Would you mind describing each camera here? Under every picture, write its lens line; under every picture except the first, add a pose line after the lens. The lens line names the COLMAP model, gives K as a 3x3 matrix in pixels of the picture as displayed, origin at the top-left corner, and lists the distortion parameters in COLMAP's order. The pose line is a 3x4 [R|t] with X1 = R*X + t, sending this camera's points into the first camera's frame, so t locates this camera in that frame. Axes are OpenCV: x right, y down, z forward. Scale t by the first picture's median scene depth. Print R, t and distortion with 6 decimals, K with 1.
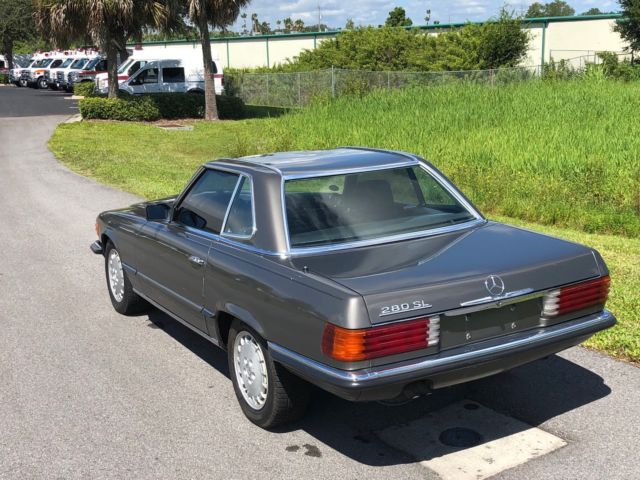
lens RADIAL K [[842.0, 0, 320.7], [0, 842.0, 236.8], [0, 0, 1]] dist [0.045678, 0.000000]
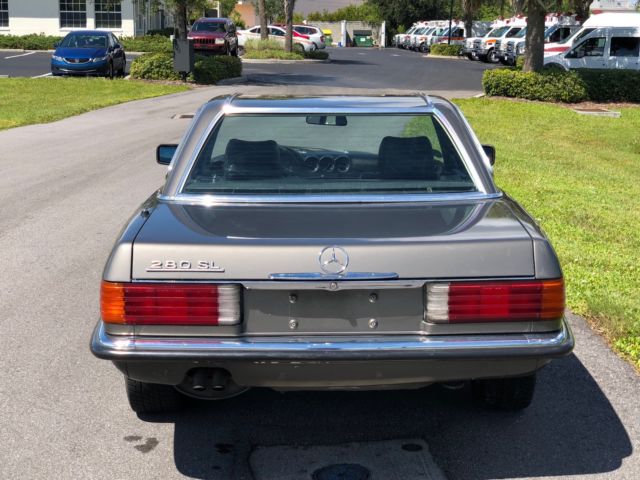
lens RADIAL K [[1081.1, 0, 326.8], [0, 1081.1, 243.5], [0, 0, 1]] dist [0.057804, 0.000000]
pose [[0.877293, 0.121110, -0.464424, 0.482950], [-0.128705, 0.991563, 0.015451, 0.023455], [0.462376, 0.046218, 0.885478, 0.138249]]
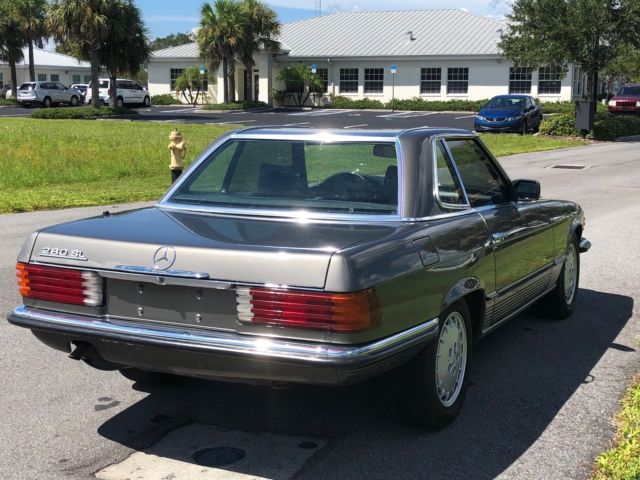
lens RADIAL K [[916.4, 0, 320.6], [0, 916.4, 238.5], [0, 0, 1]] dist [0.045811, 0.000000]
pose [[0.565696, 0.153280, -0.810243, 0.778844], [-0.194048, 0.979724, 0.049862, -0.026664], [0.801457, 0.129019, 0.583969, 0.459874]]
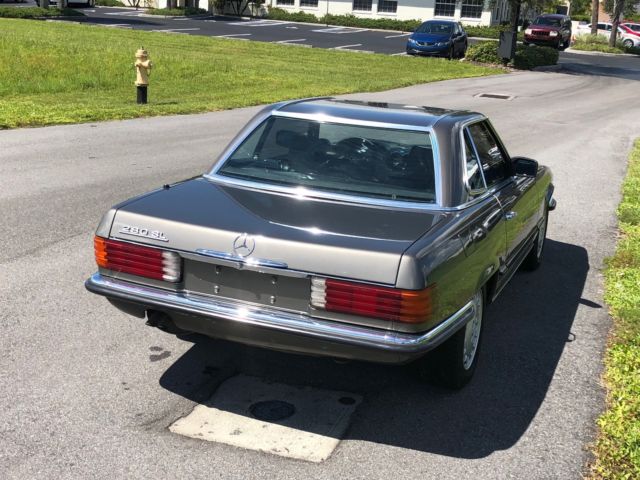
lens RADIAL K [[842.0, 0, 318.0], [0, 842.0, 234.5], [0, 0, 1]] dist [0.045678, 0.000000]
pose [[0.623945, 0.264597, -0.735310, 0.711278], [-0.241176, 0.960202, 0.140873, -0.078349], [0.743322, 0.089442, 0.662928, 0.348604]]
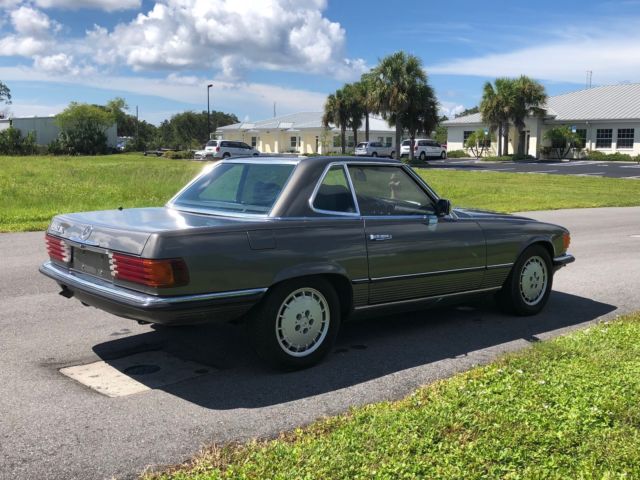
lens RADIAL K [[671.3, 0, 318.4], [0, 671.3, 239.7], [0, 0, 1]] dist [0.022026, 0.000000]
pose [[0.203416, 0.153325, -0.967013, 0.970649], [-0.218592, 0.969844, 0.107792, -0.090802], [0.954379, 0.189455, 0.230797, 0.846096]]
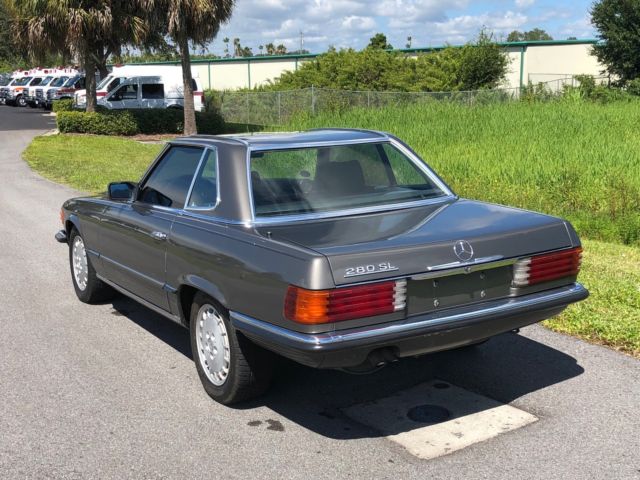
lens RADIAL K [[842.0, 0, 320.9], [0, 842.0, 237.6], [0, 0, 1]] dist [0.045678, 0.000000]
pose [[0.999704, 0.007176, 0.023226, 0.015153], [-0.006531, 0.999594, -0.027745, 0.054328], [-0.023416, 0.027586, 0.999345, 0.027423]]
